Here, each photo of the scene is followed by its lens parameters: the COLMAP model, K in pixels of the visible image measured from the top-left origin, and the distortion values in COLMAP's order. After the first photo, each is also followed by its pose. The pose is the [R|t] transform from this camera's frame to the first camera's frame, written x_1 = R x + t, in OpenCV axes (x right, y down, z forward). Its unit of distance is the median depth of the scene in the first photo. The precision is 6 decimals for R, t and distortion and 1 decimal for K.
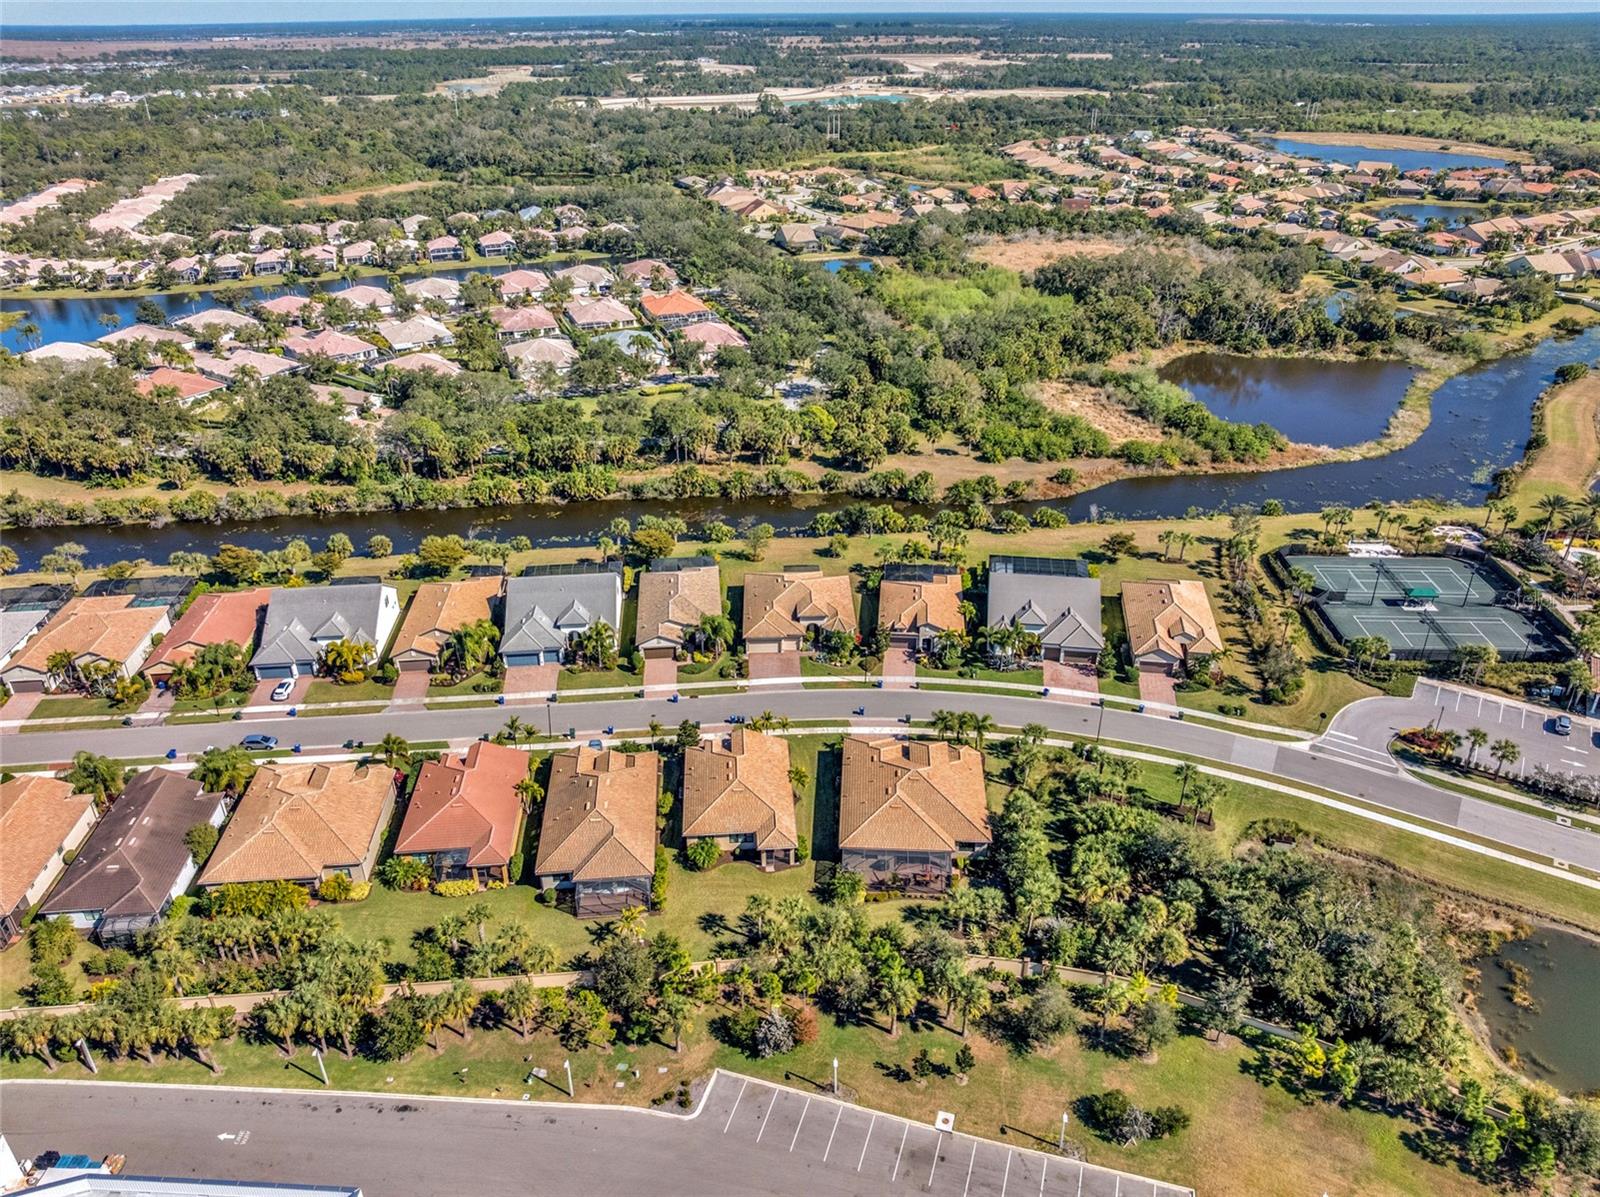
lens RADIAL K [[1127.1, 0, 801.5], [0, 1127.1, 594.0], [0, 0, 1]] dist [-0.043421, 0.007641]
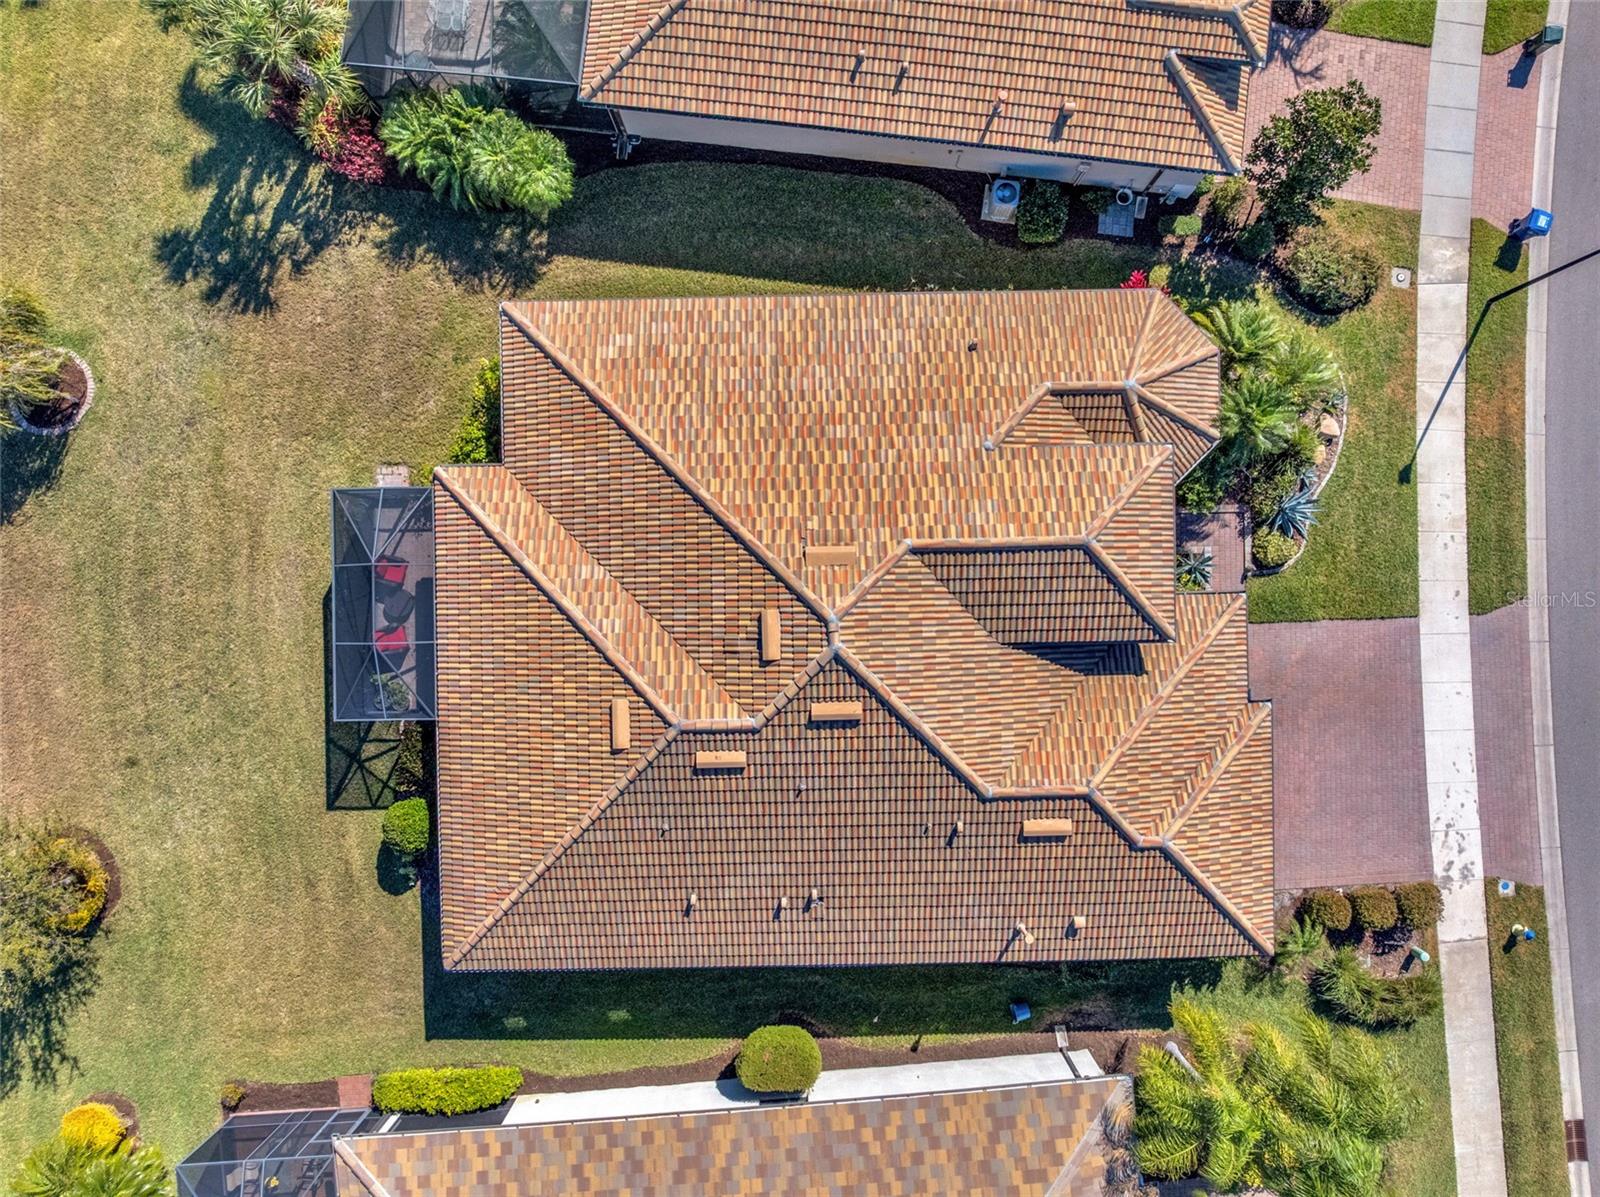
lens RADIAL K [[1127.1, 0, 801.5], [0, 1127.1, 594.0], [0, 0, 1]] dist [-0.043421, 0.007641]
pose [[0.013233, -0.999821, 0.013526, 0.000024], [0.467217, 0.018143, 0.883957, -0.144627], [-0.884044, -0.005378, 0.467373, 0.966982]]
